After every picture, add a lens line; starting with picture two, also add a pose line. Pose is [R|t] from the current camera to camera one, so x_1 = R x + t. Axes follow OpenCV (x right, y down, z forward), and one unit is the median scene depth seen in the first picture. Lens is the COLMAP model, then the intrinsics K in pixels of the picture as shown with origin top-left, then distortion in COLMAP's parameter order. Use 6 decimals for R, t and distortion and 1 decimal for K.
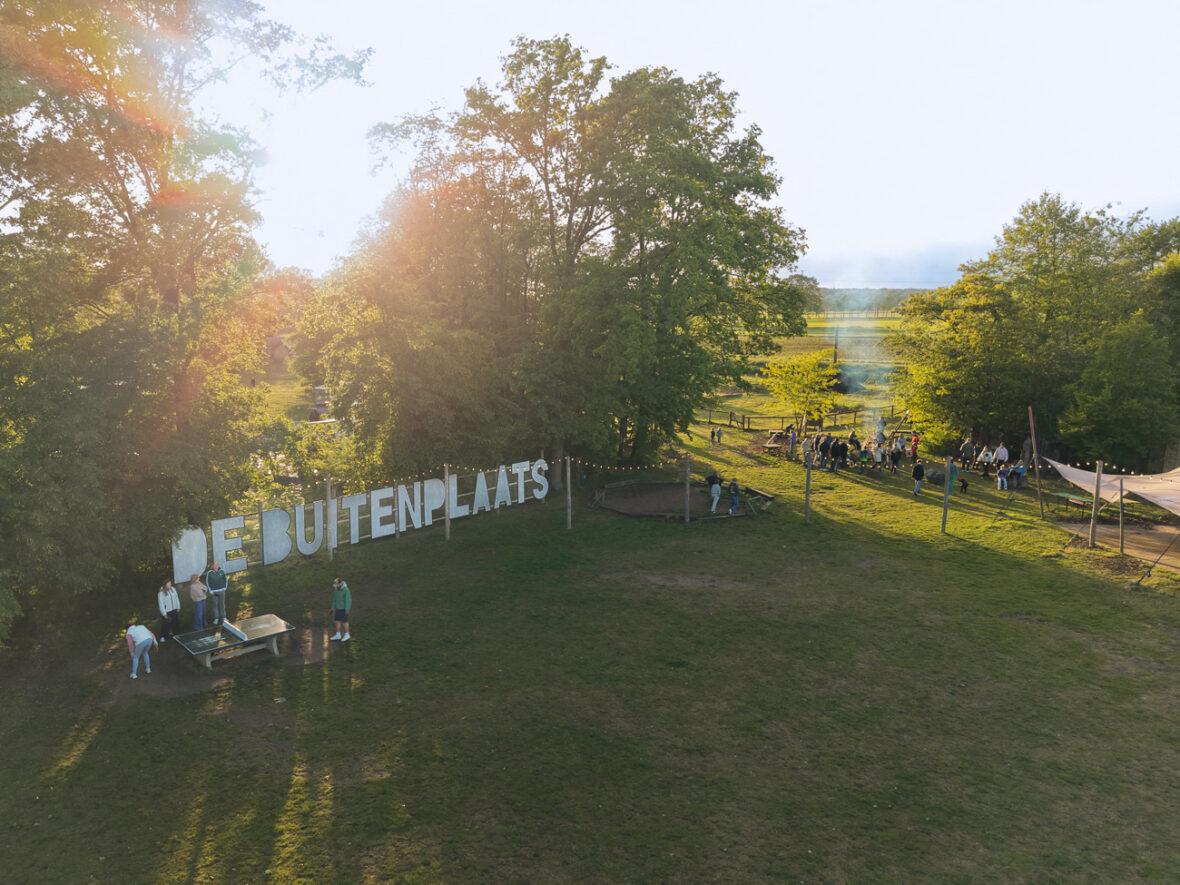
lens RADIAL K [[883.3, 0, 590.0], [0, 883.3, 442.5], [0, 0, 1]] dist [0.018297, -0.005929]
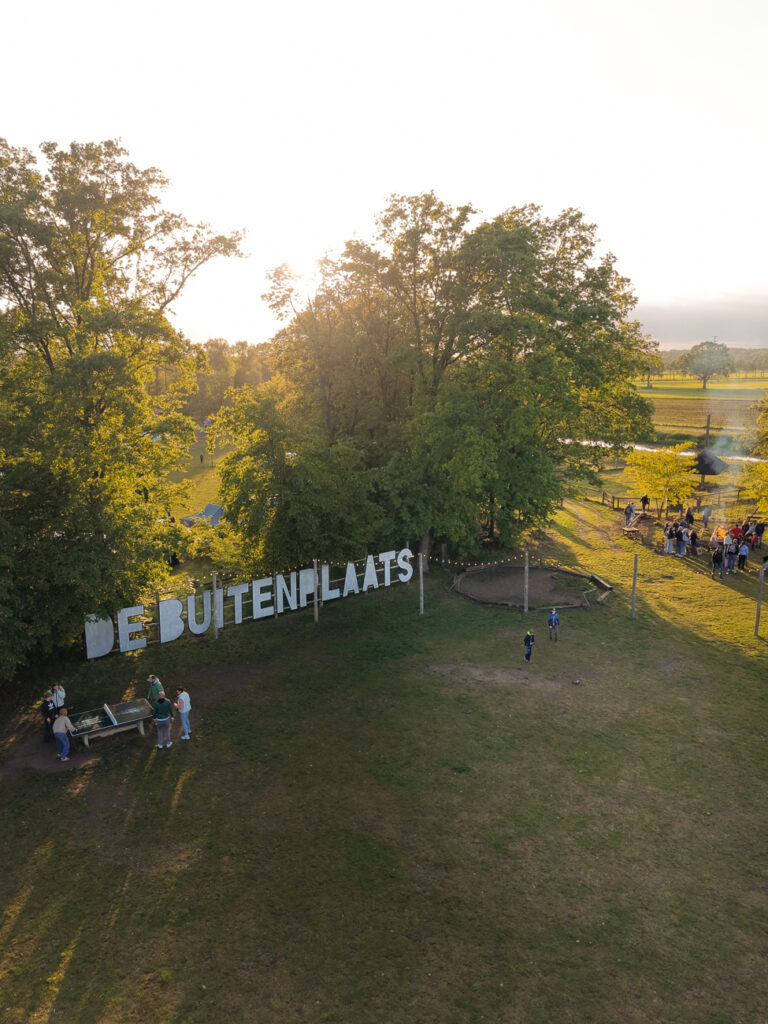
lens RADIAL K [[753.9, 0, 384.0], [0, 753.9, 512.0], [0, 0, 1]] dist [0.003492, 0.003819]
pose [[0.988598, 0.027146, -0.148114, 0.089553], [-0.024607, 0.999518, 0.018949, -0.069607], [0.148557, -0.015088, 0.988789, 0.001804]]
